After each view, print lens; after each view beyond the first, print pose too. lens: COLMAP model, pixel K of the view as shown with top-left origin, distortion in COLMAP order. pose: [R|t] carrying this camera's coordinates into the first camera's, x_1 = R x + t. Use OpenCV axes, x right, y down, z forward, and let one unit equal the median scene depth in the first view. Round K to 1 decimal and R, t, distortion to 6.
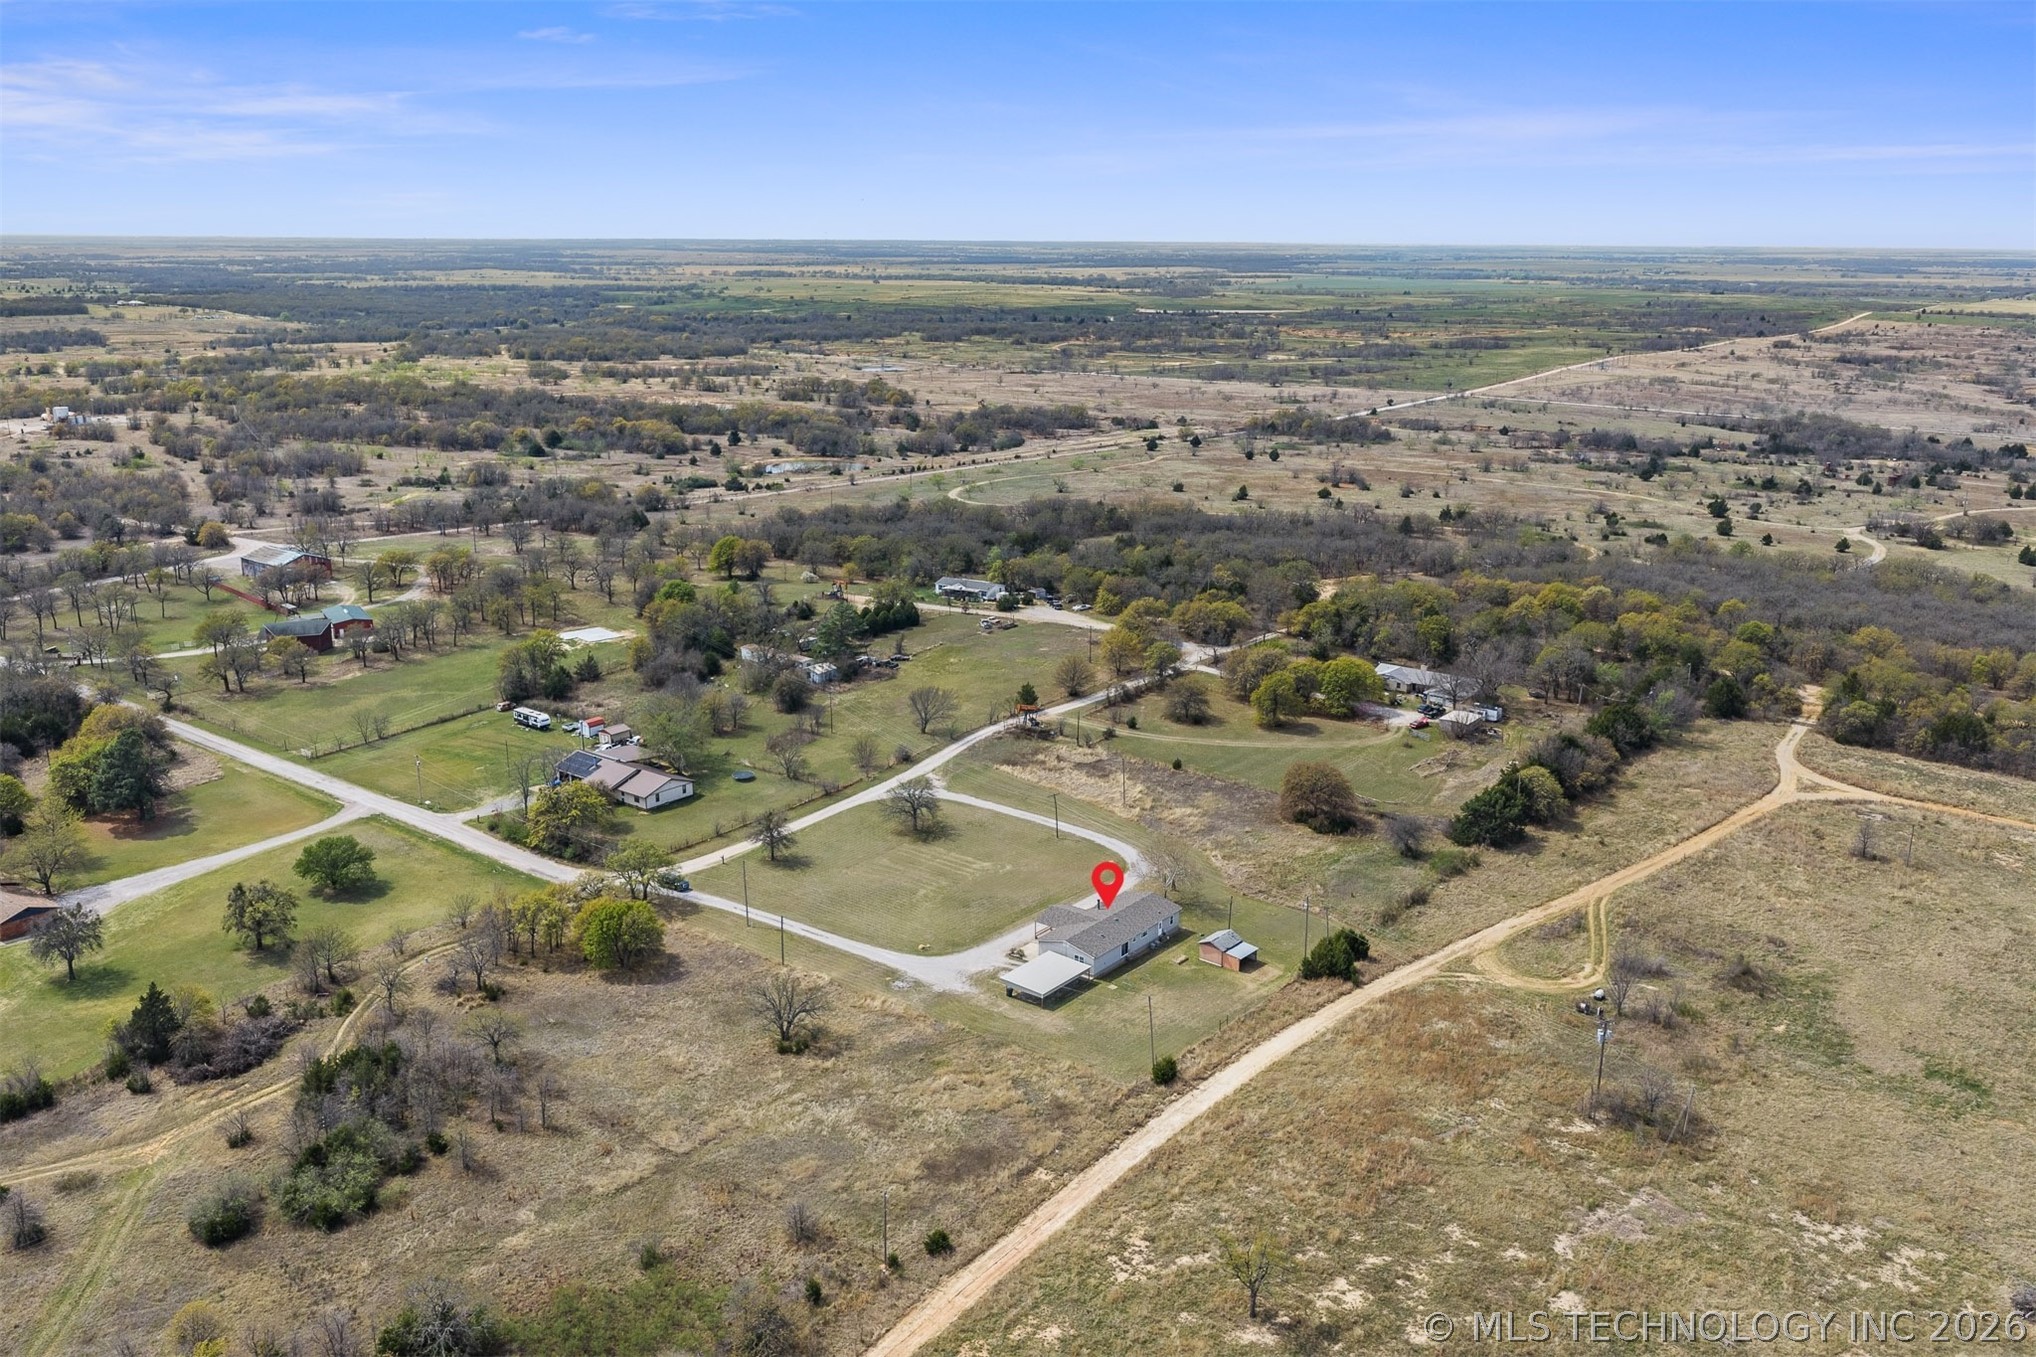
lens RADIAL K [[1705.6, 0, 1022.7], [0, 1705.6, 599.9], [0, 0, 1]] dist [0.007381, -0.011987]
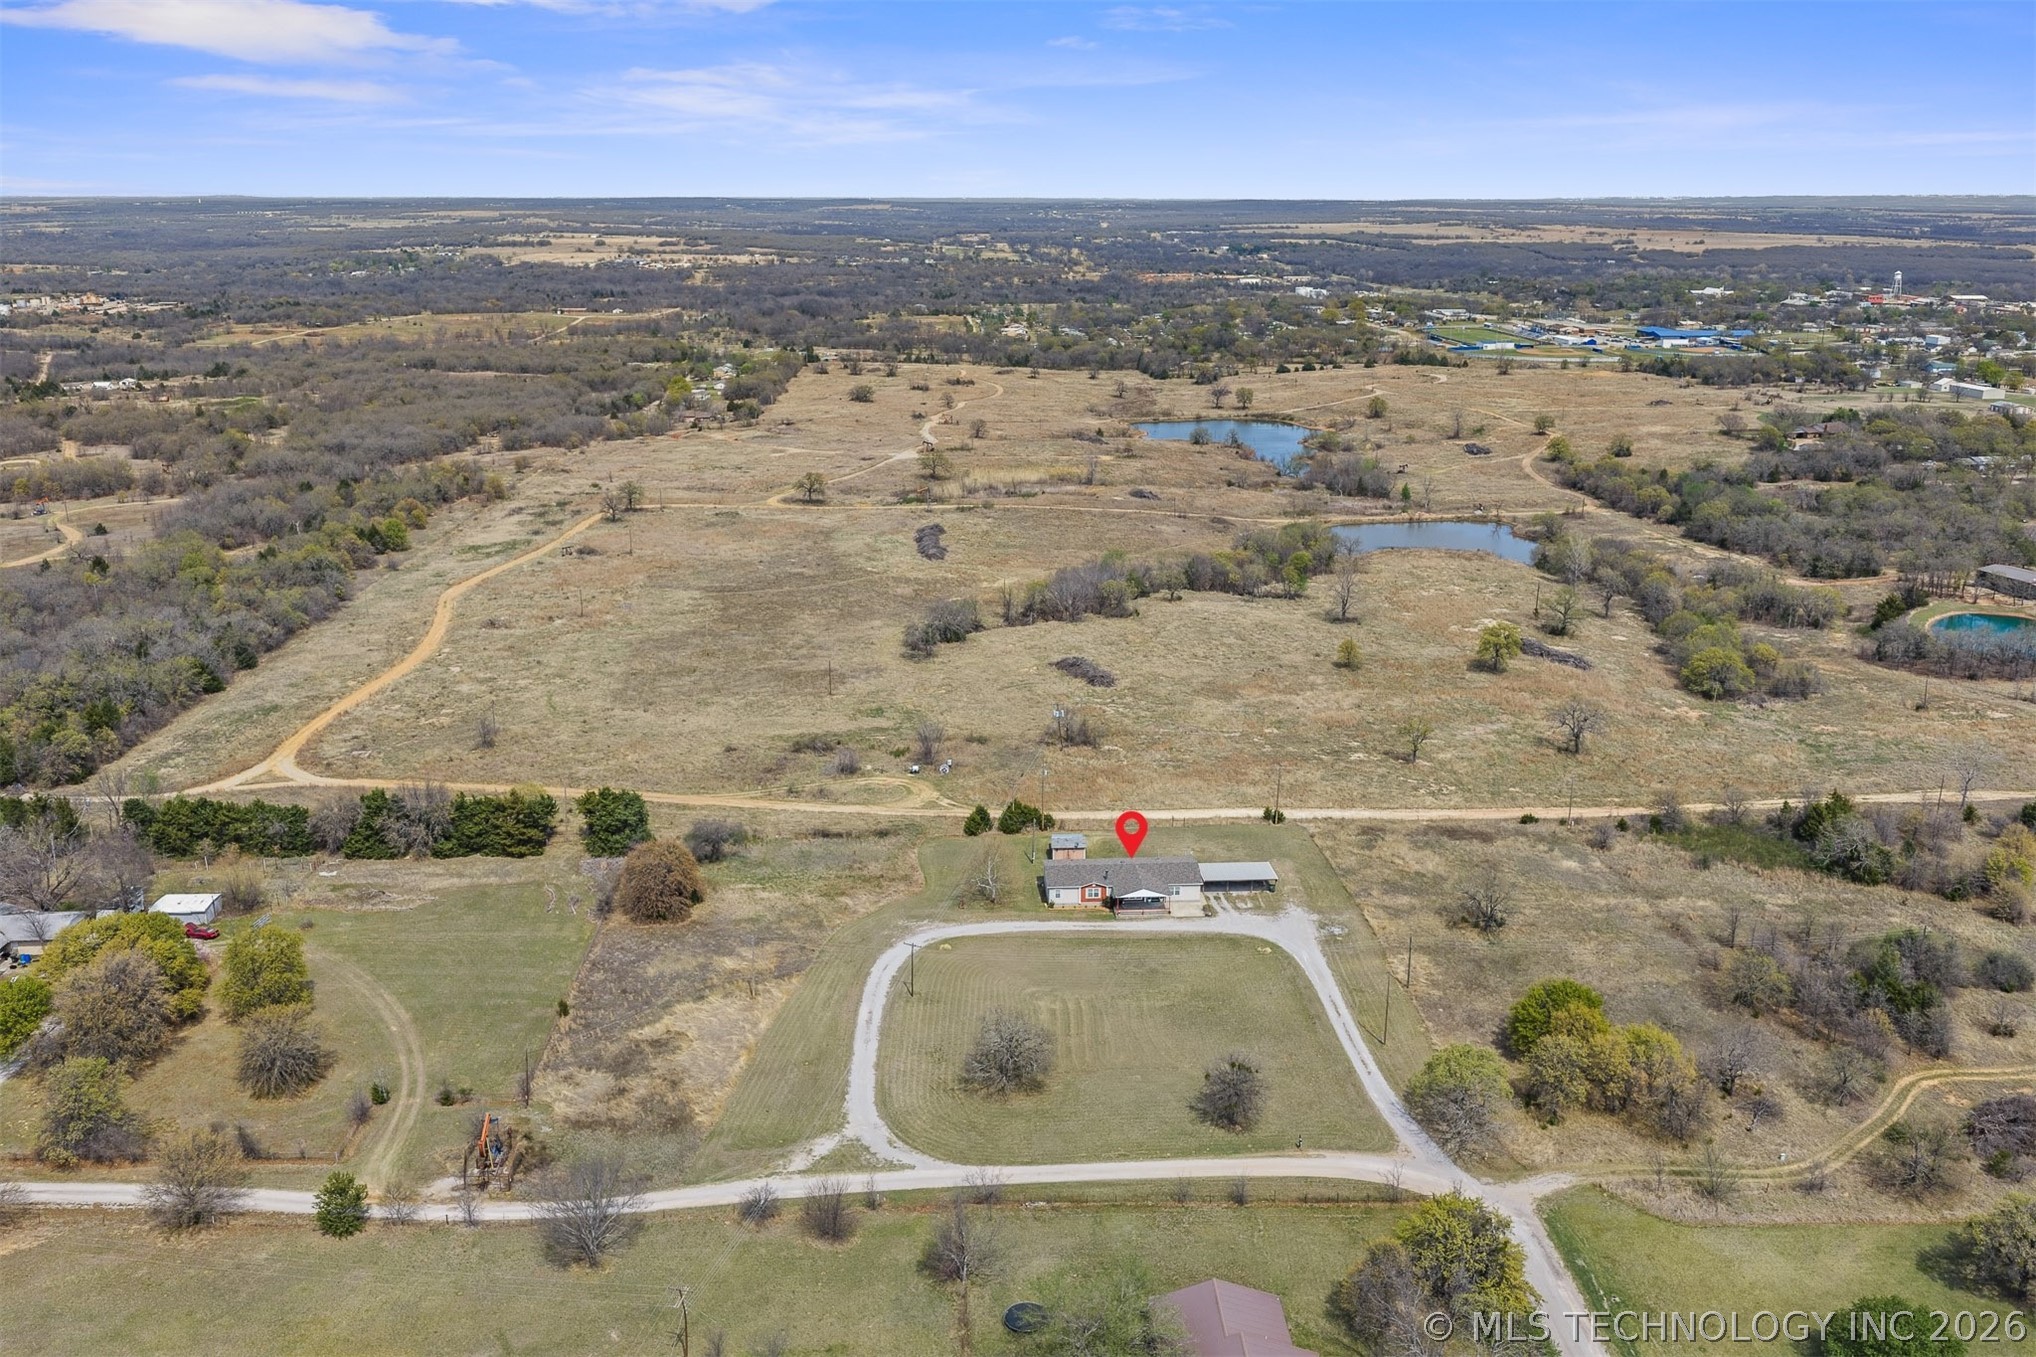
lens RADIAL K [[1681.9, 0, 1023.9], [0, 1681.9, 685.0], [0, 0, 1]] dist [0.016686, -0.025500]
pose [[-0.654930, -0.220262, 0.722877, -0.583561], [0.154470, 0.897361, 0.413379, -0.319548], [-0.739733, 0.382397, -0.553685, 1.482478]]
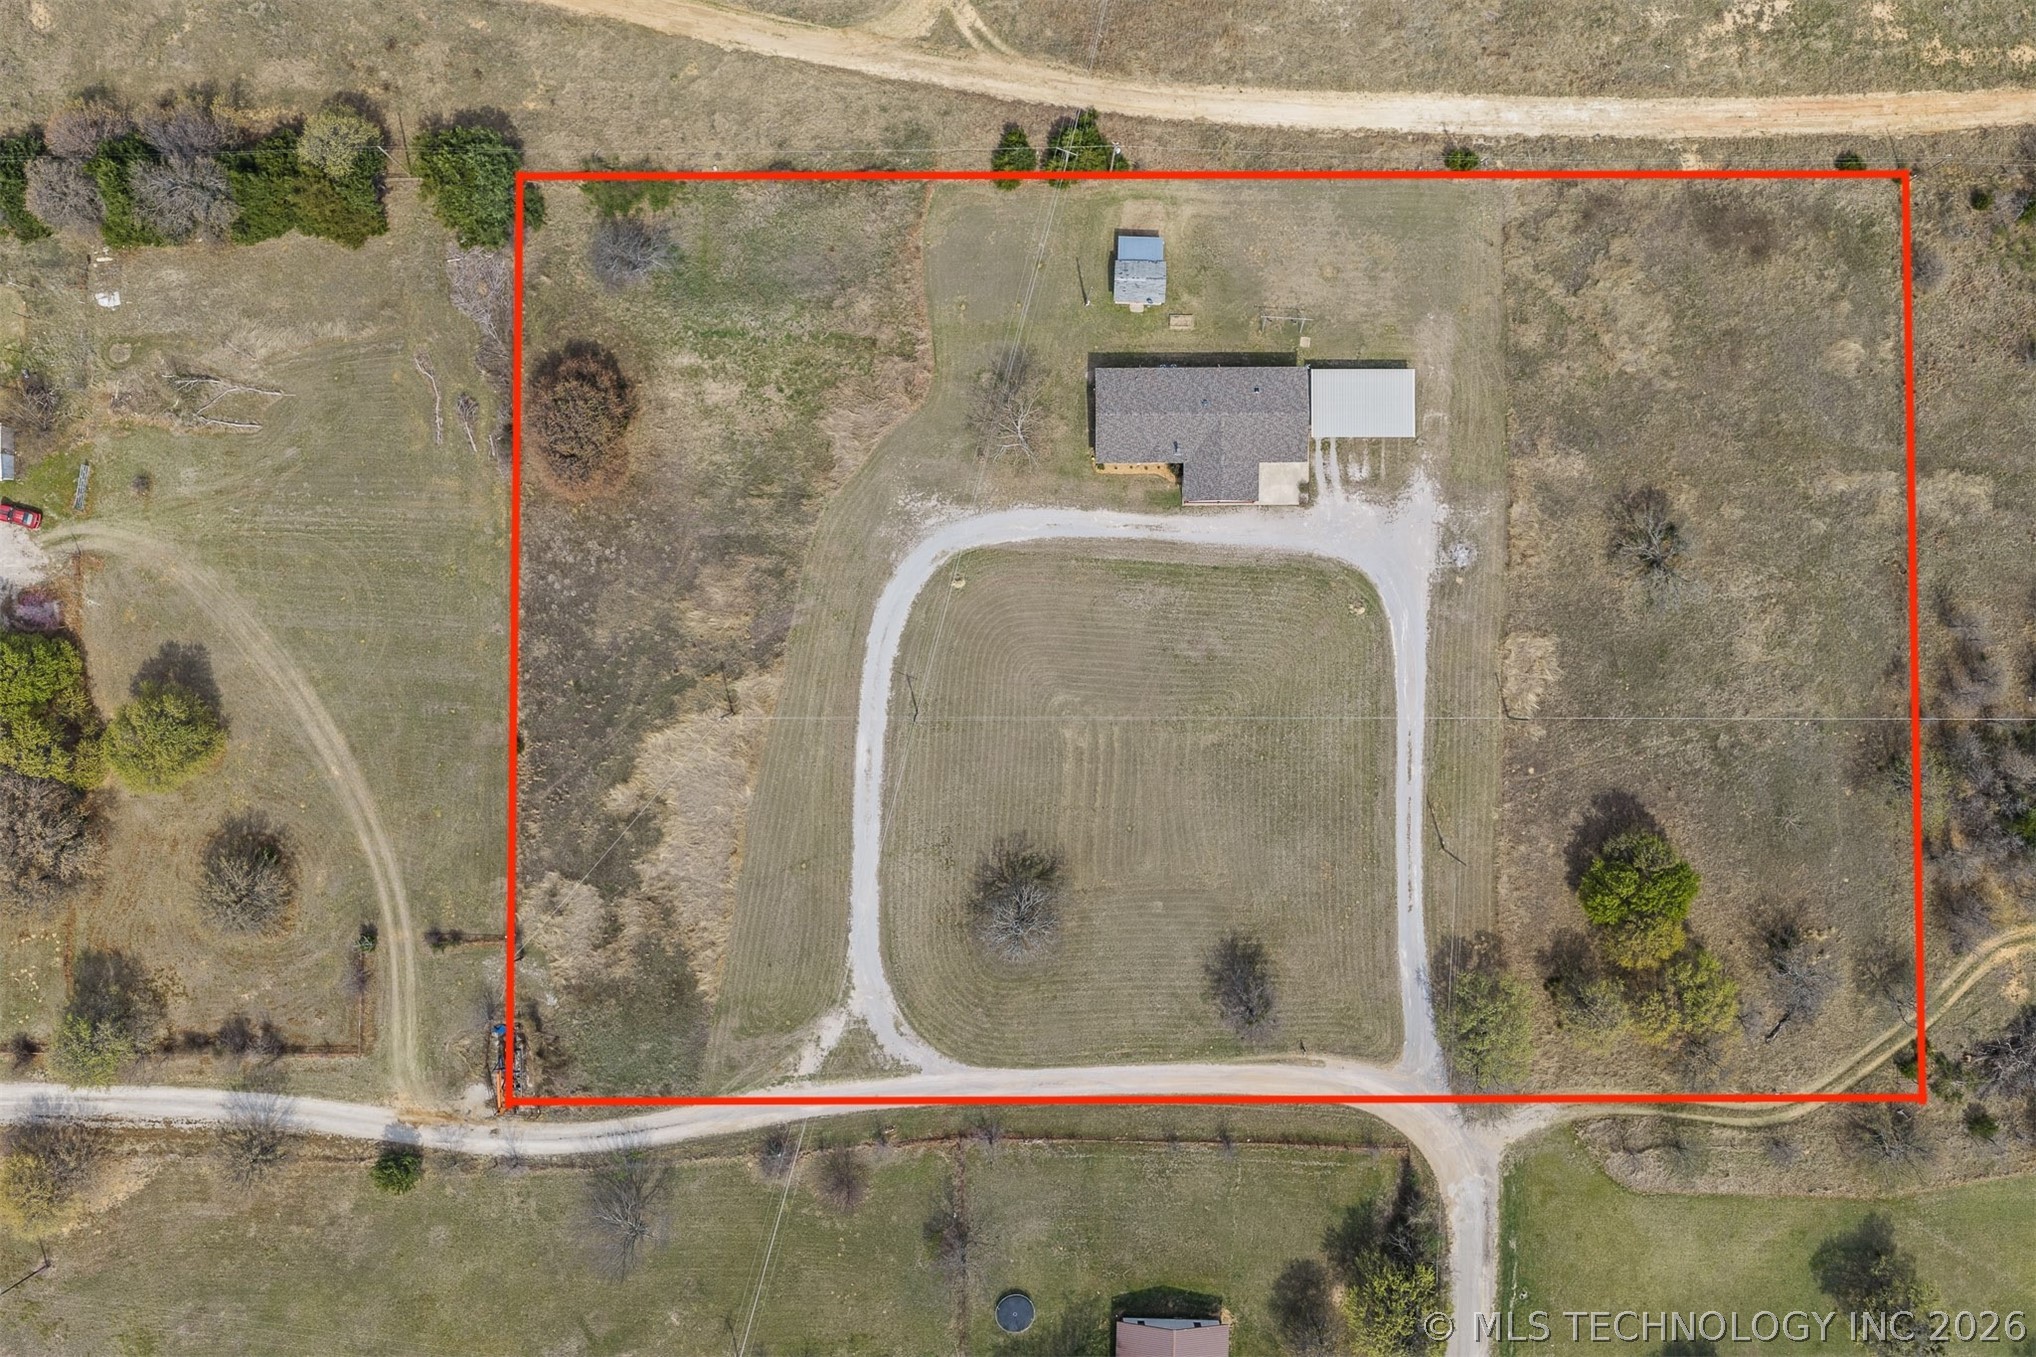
lens RADIAL K [[1681.9, 0, 1023.9], [0, 1681.9, 685.0], [0, 0, 1]] dist [0.016686, -0.025500]
pose [[-0.607917, -0.793947, -0.009185, 0.011188], [0.166675, -0.138914, 0.976177, -0.528319], [-0.776309, 0.591904, 0.216779, 0.924177]]
